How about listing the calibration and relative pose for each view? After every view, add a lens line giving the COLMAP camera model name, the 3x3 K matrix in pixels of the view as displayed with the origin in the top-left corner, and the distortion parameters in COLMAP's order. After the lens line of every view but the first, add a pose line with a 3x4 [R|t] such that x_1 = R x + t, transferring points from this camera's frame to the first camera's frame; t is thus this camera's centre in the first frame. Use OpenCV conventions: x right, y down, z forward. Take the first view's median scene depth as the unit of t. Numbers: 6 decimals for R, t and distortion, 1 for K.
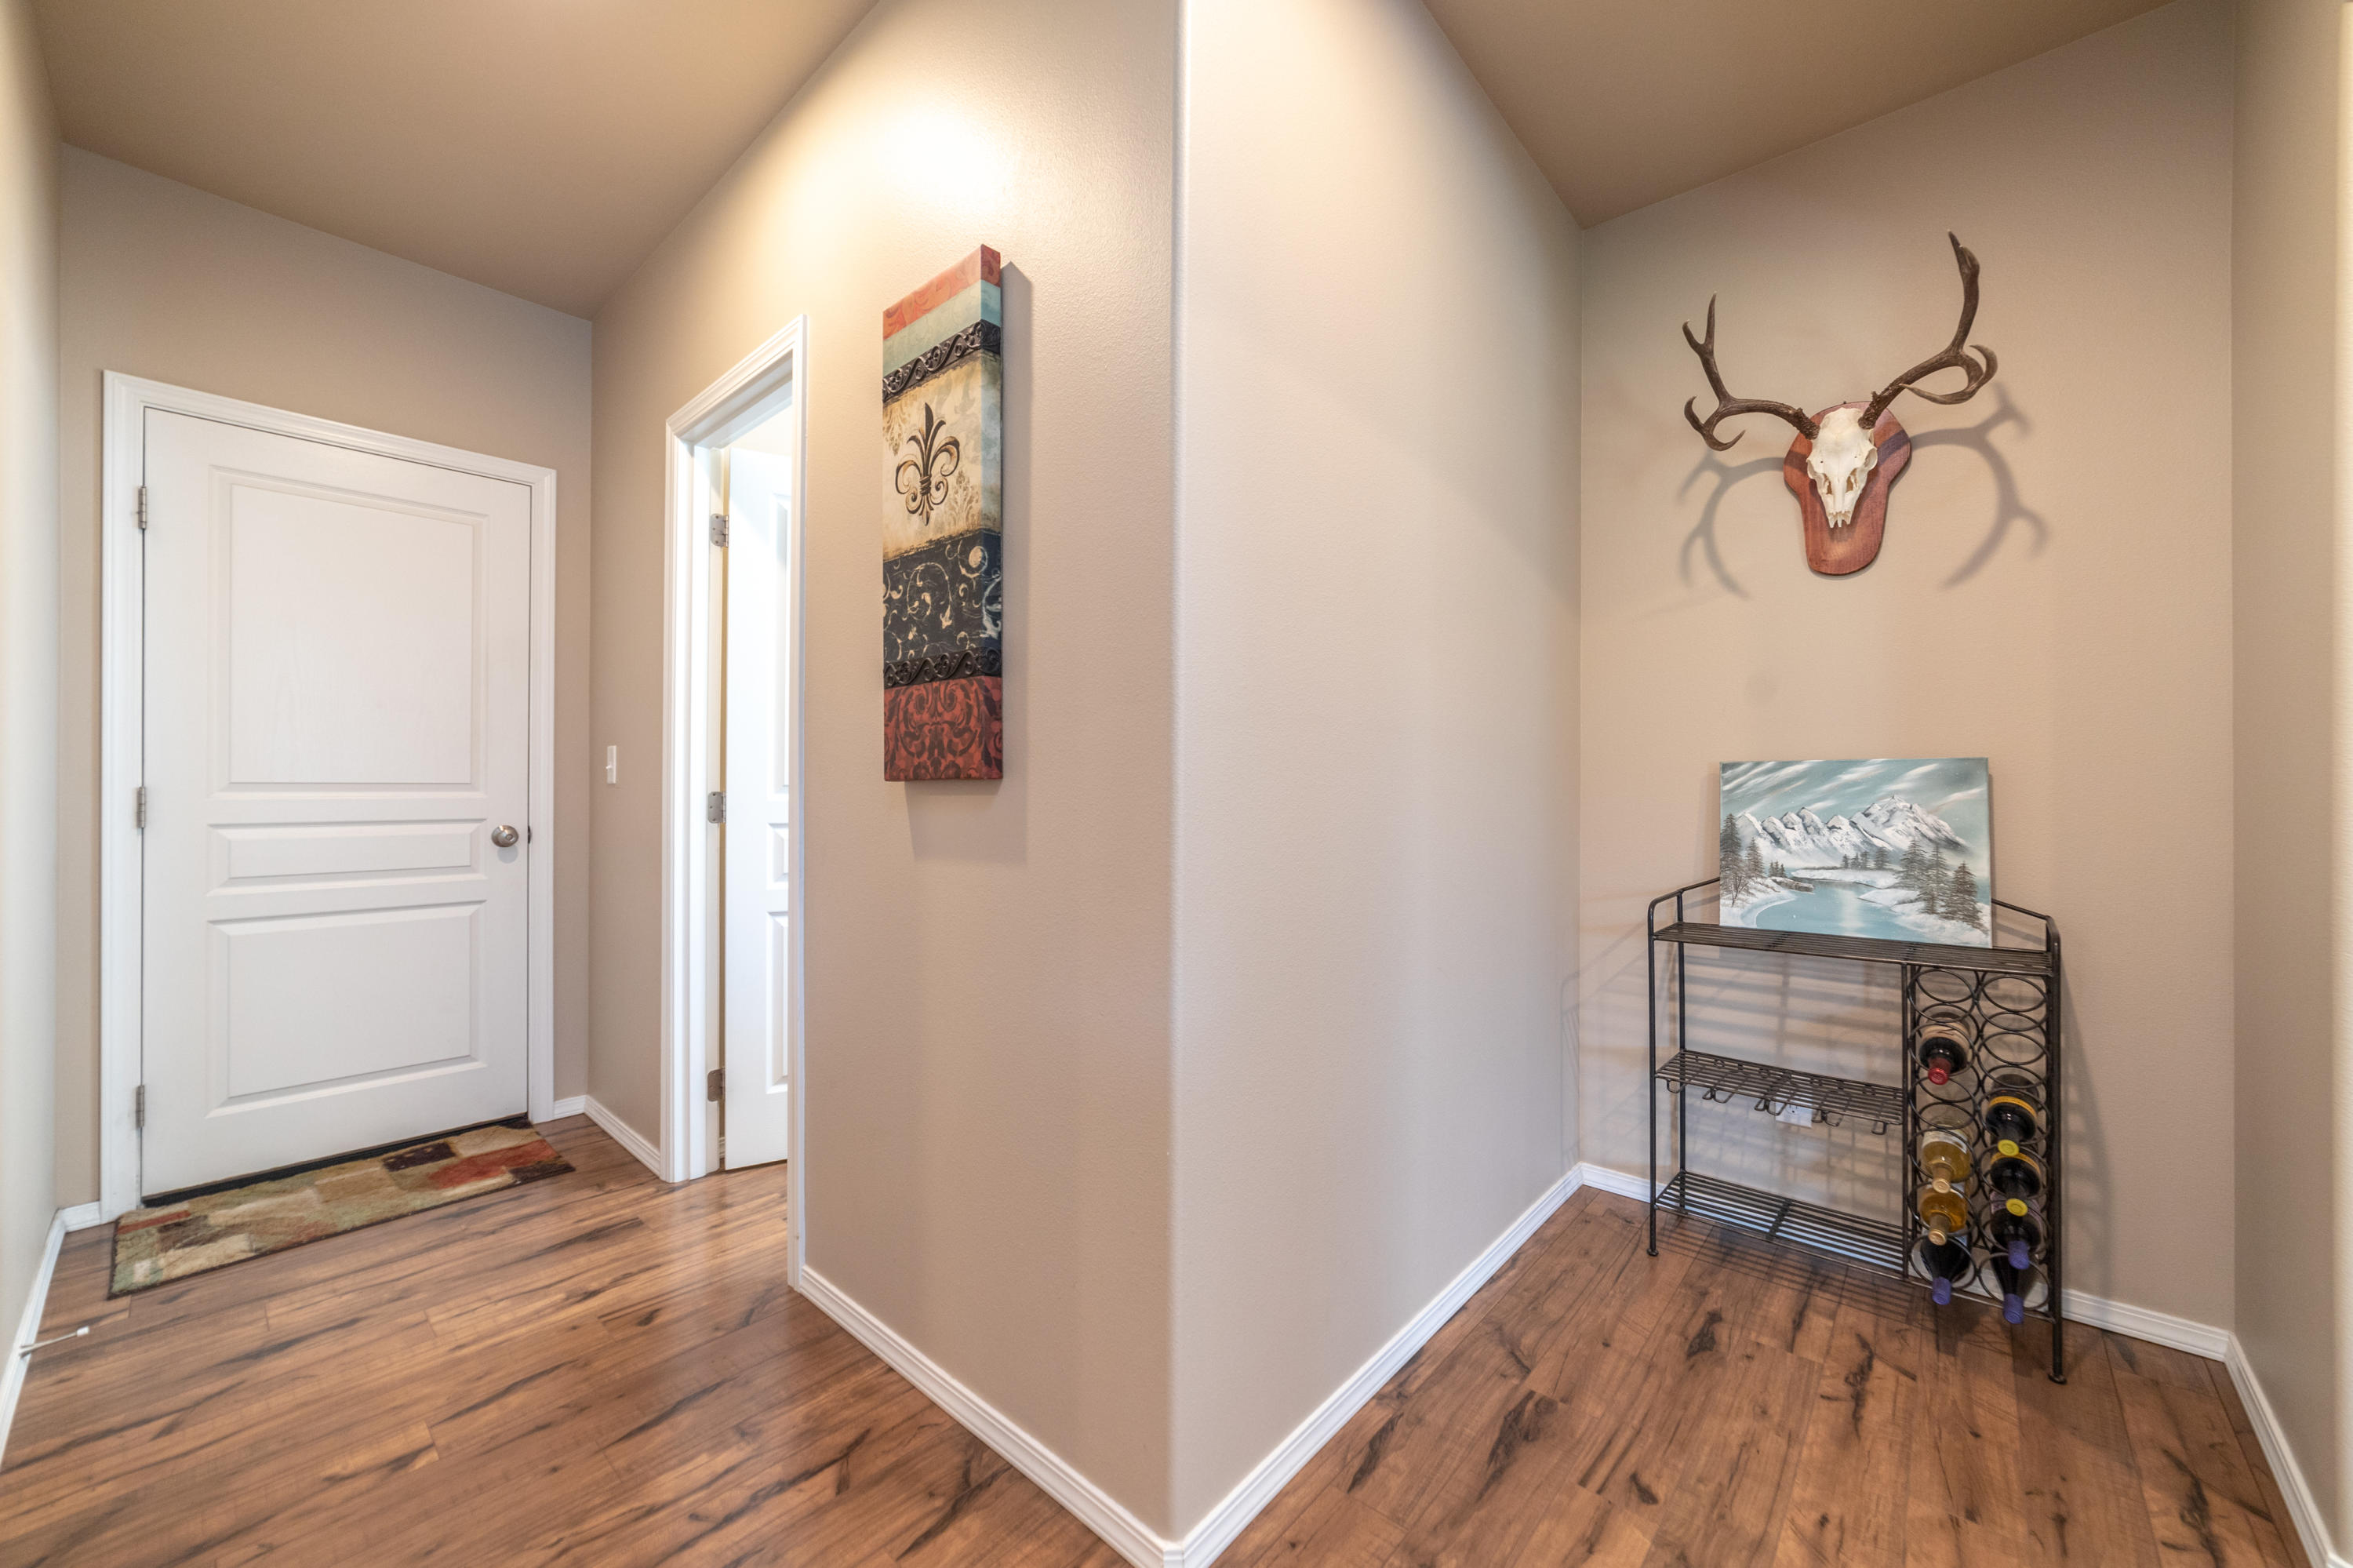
lens RADIAL K [[892.7, 0, 1205.6], [0, 892.7, 778.6], [0, 0, 1]] dist [-0.007150, 0.000009]
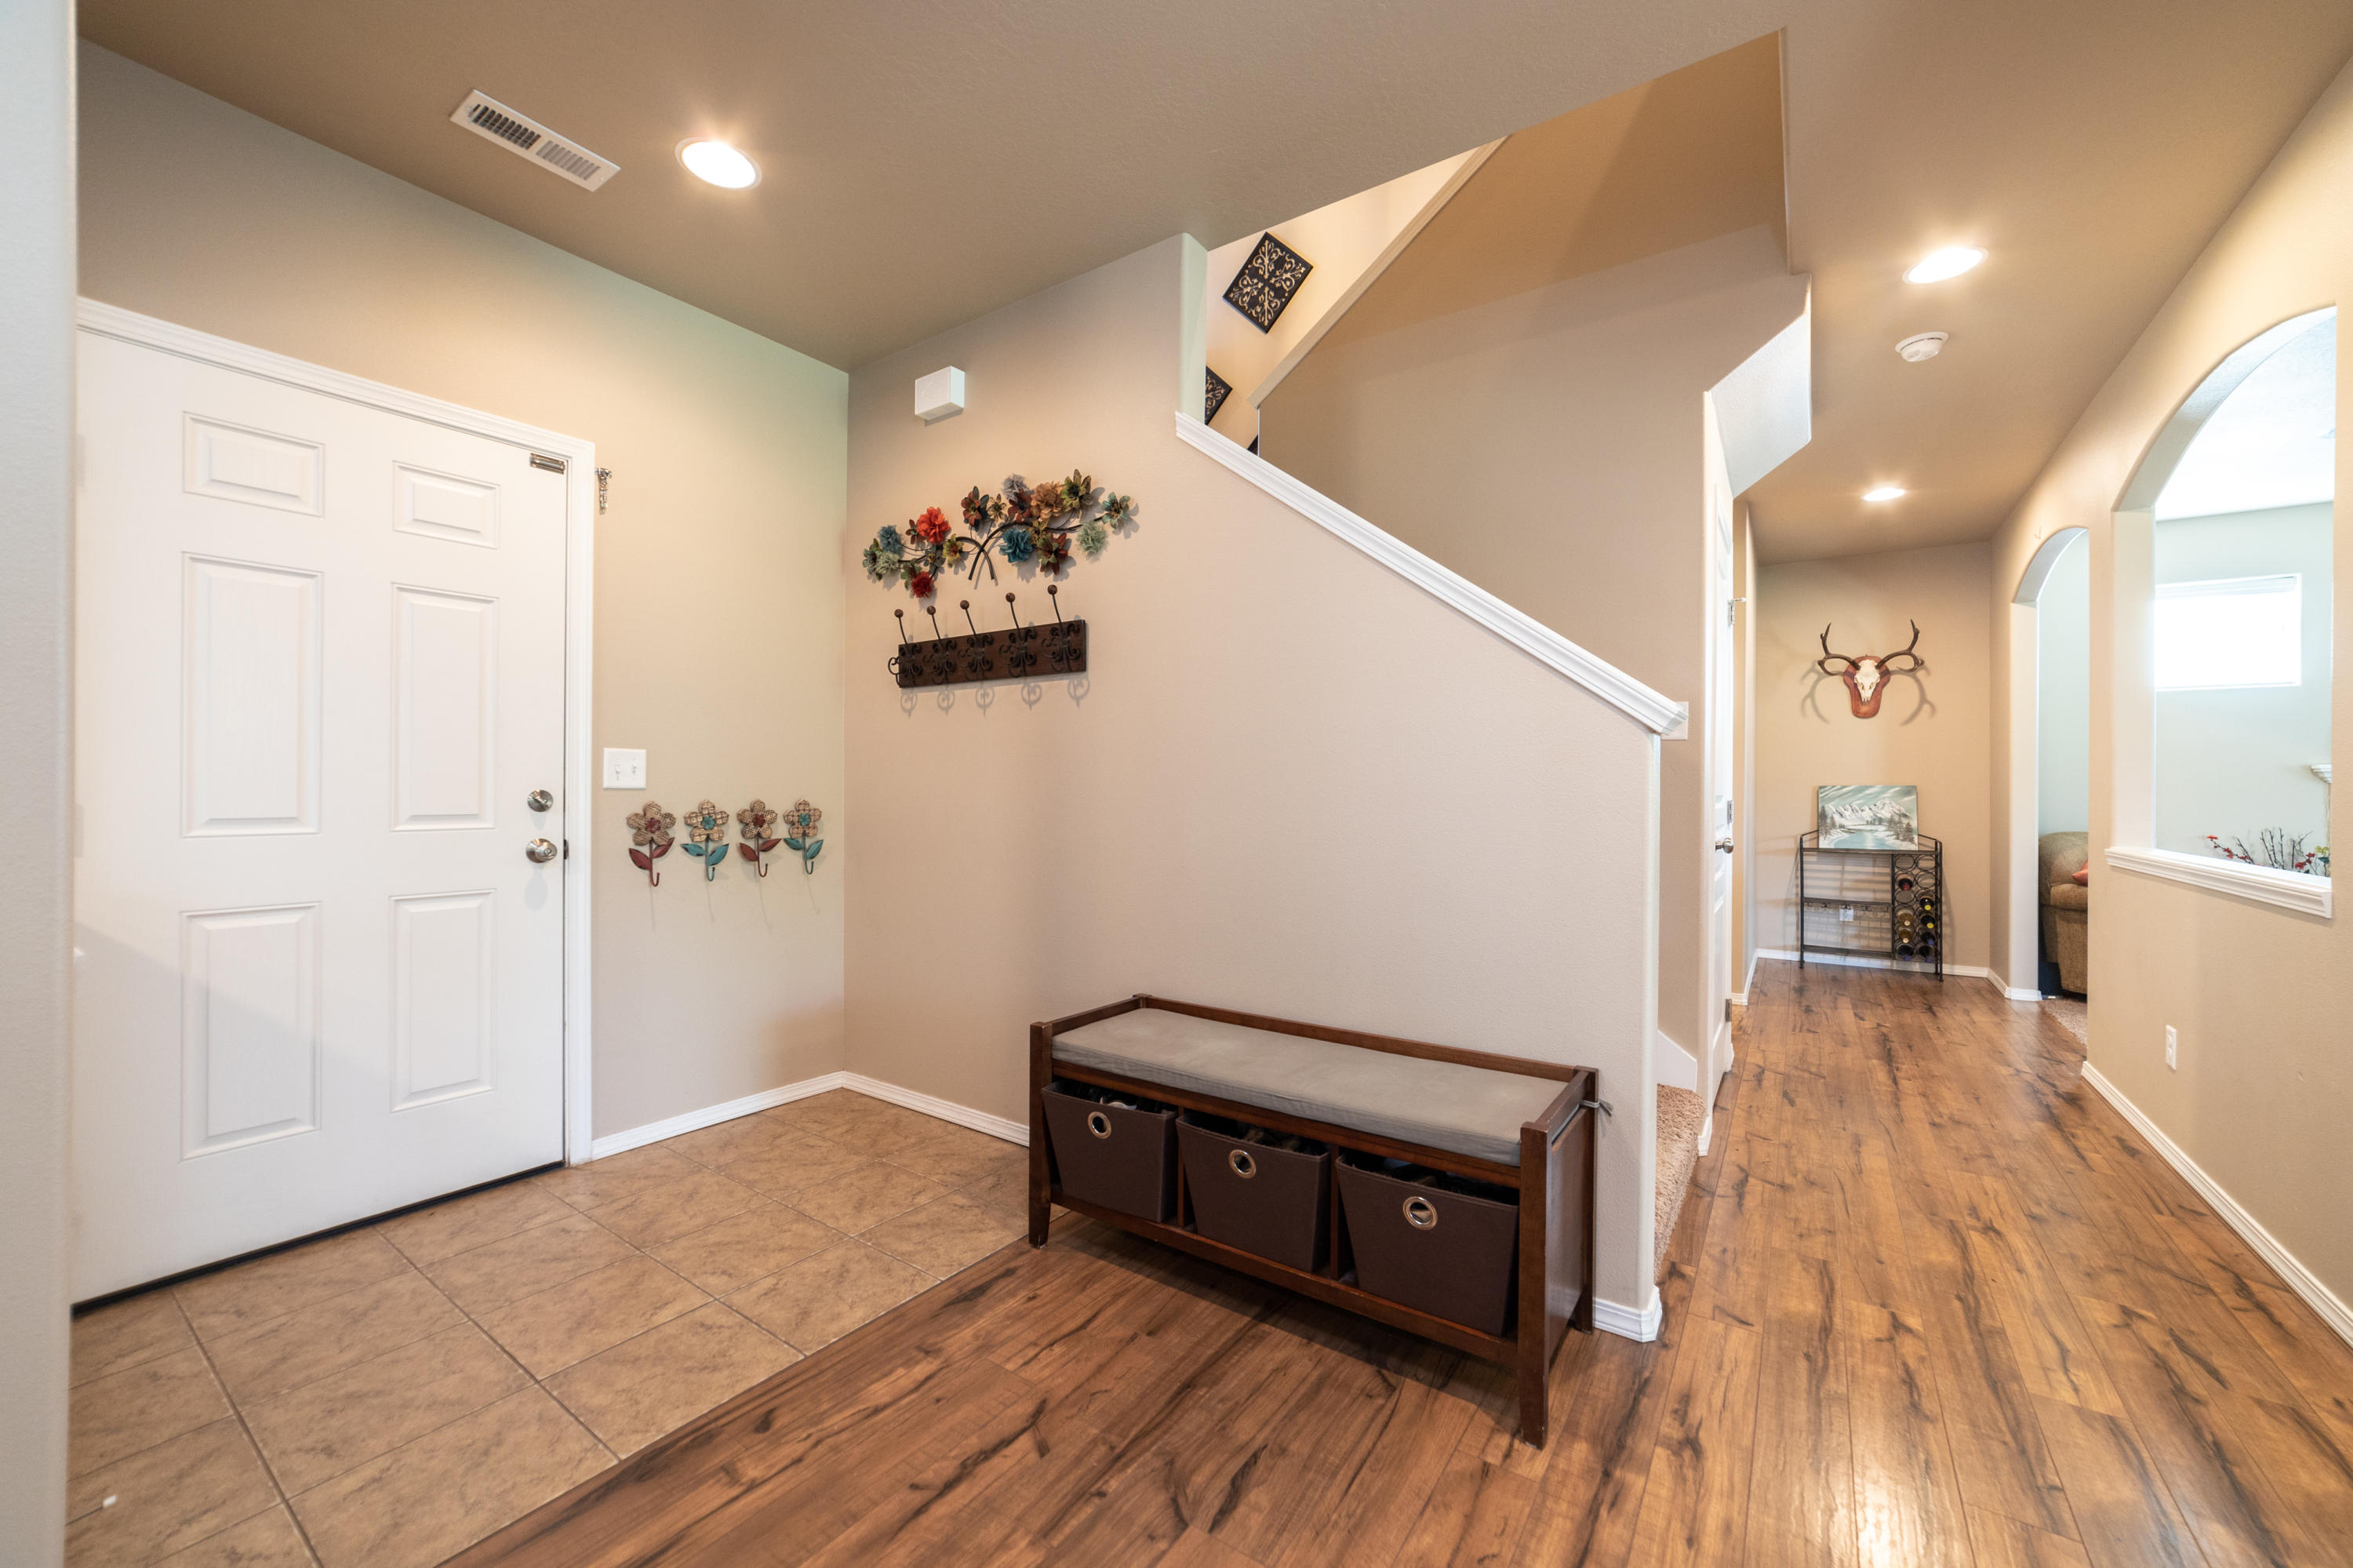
lens RADIAL K [[913.9, 0, 1175.6], [0, 913.9, 778.4], [0, 0, 1]] dist [-0.022212, 0.007001]
pose [[0.993745, 0.005015, 0.111561, -1.755067], [-0.004705, 0.999984, -0.003040, -0.025209], [-0.111575, 0.002496, 0.993753, -1.575123]]
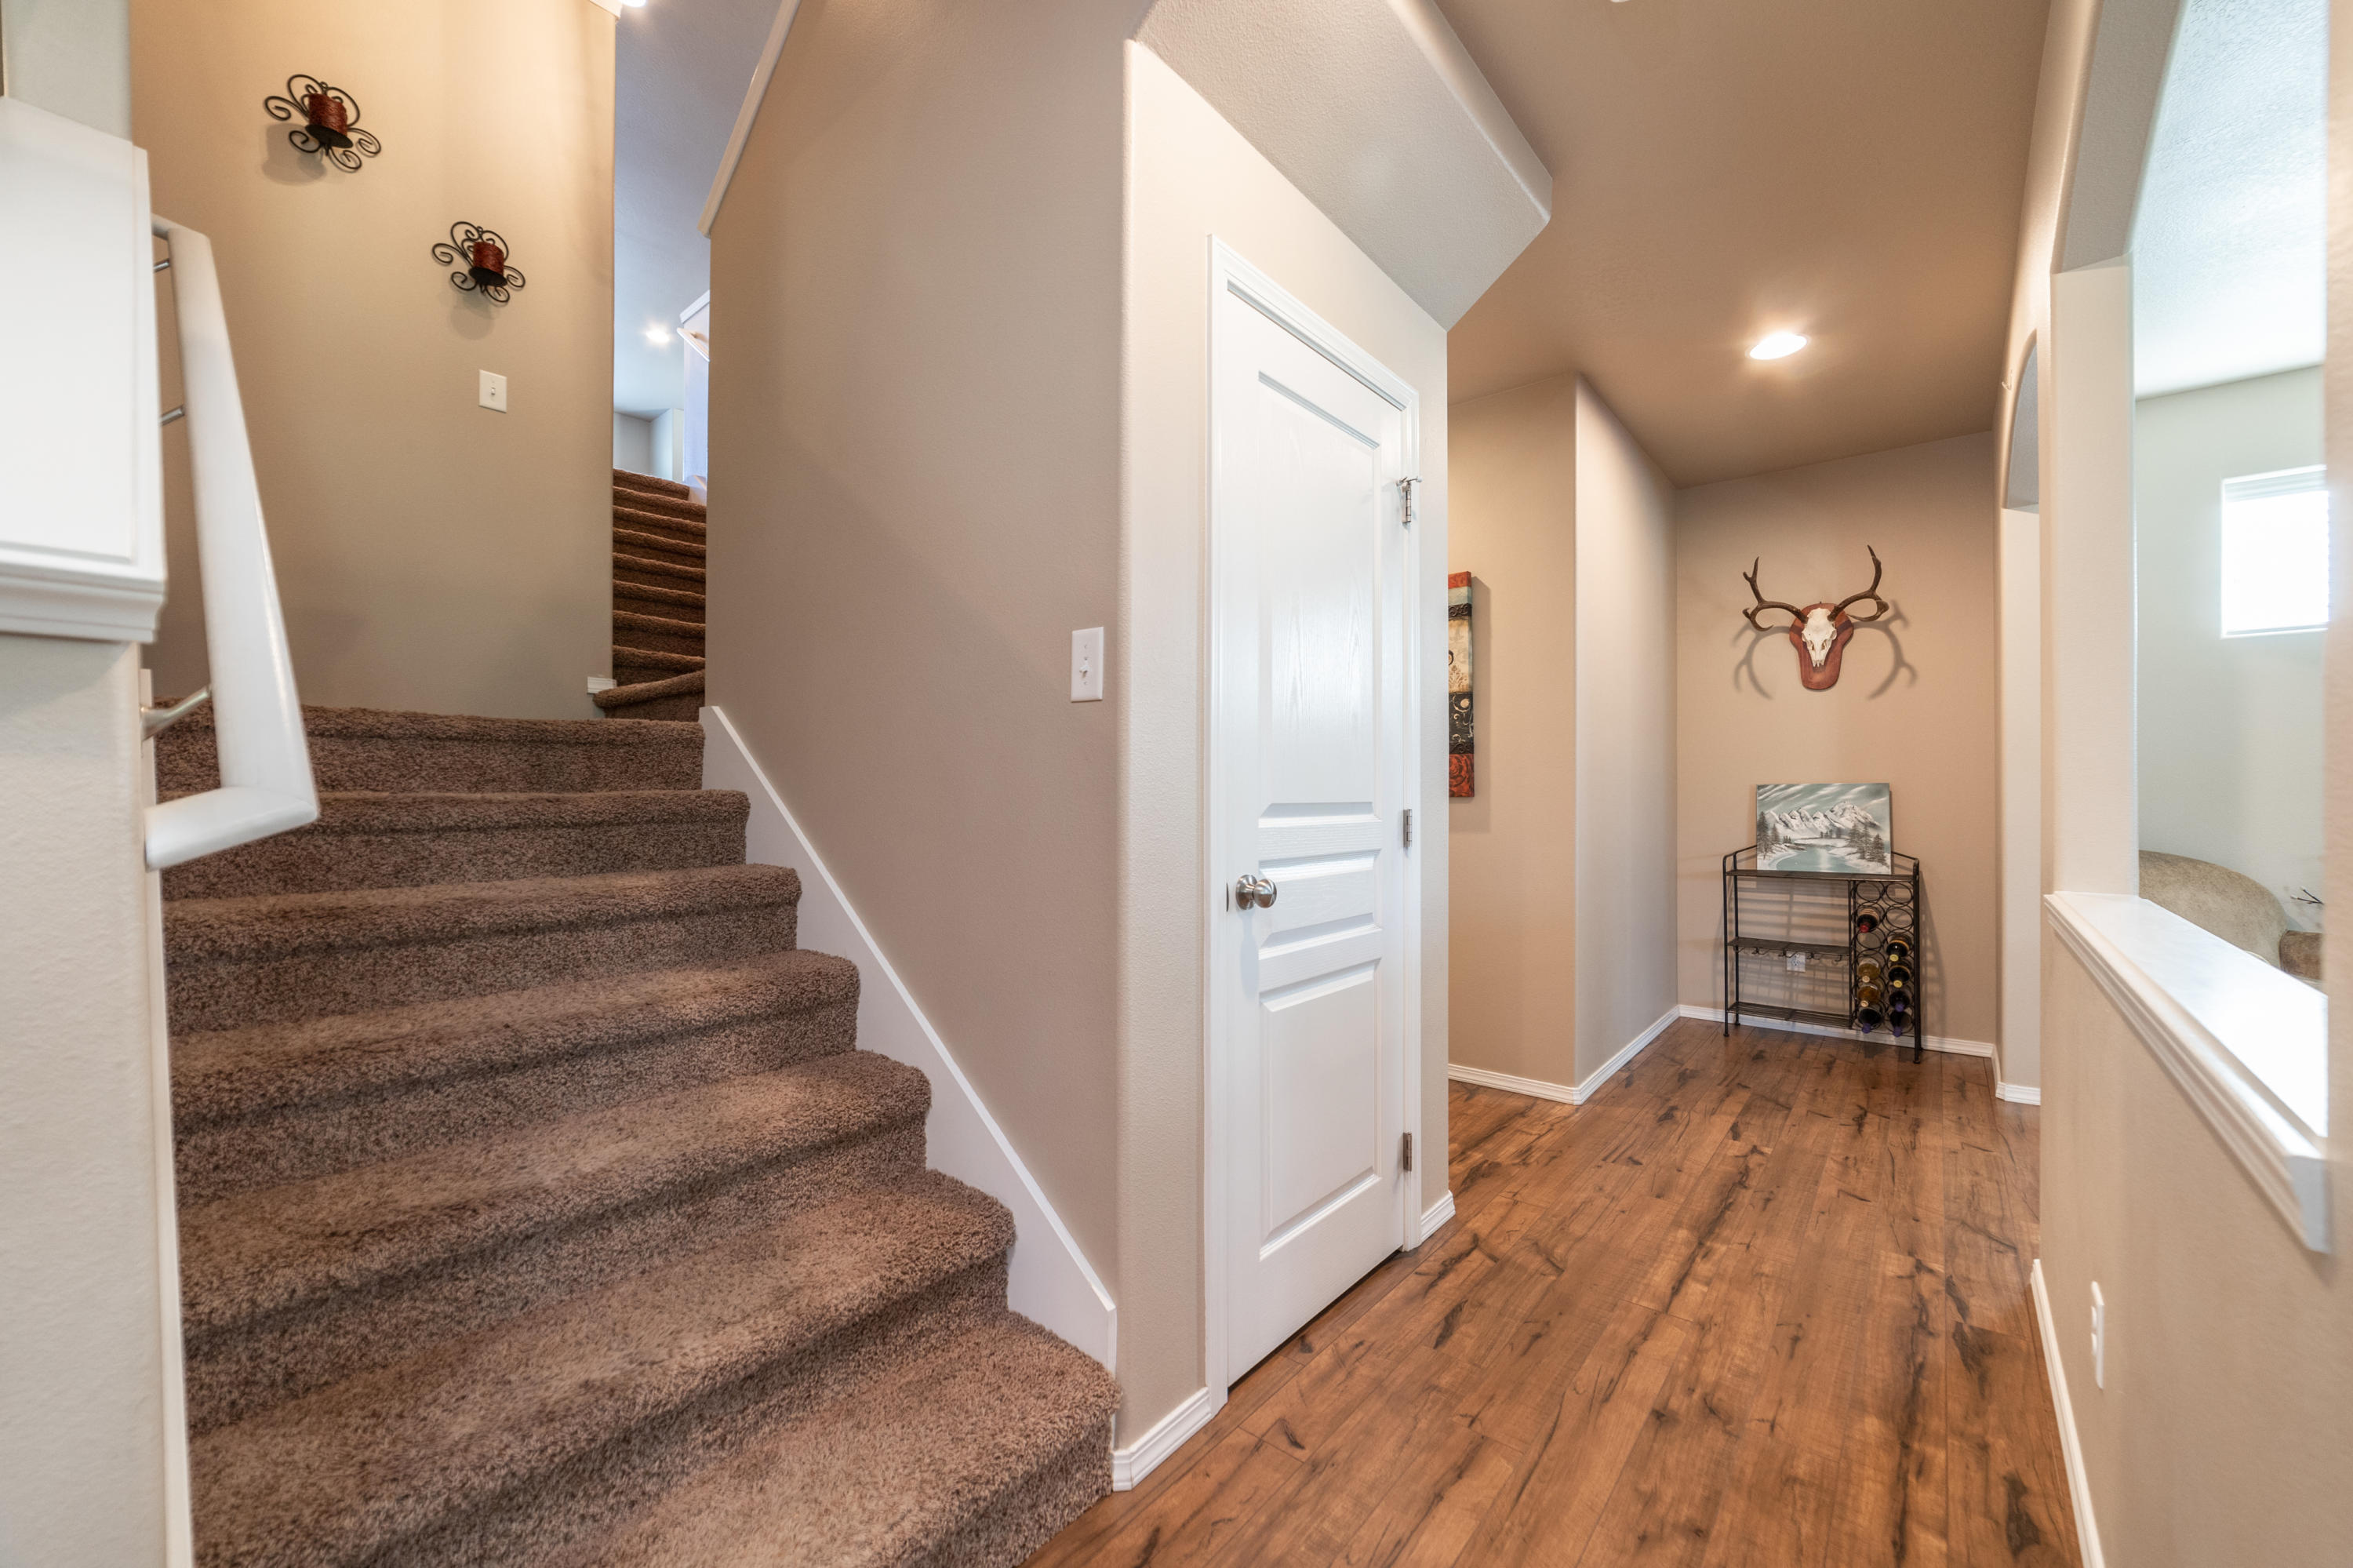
lens RADIAL K [[909.6, 0, 1186.6], [0, 909.6, 788.8], [0, 0, 1]] dist [-0.020189, 0.005518]
pose [[0.999840, -0.004607, 0.017284, -0.744200], [0.004578, 0.999988, 0.001746, -0.020011], [-0.017292, -0.001666, 0.999849, -1.004490]]
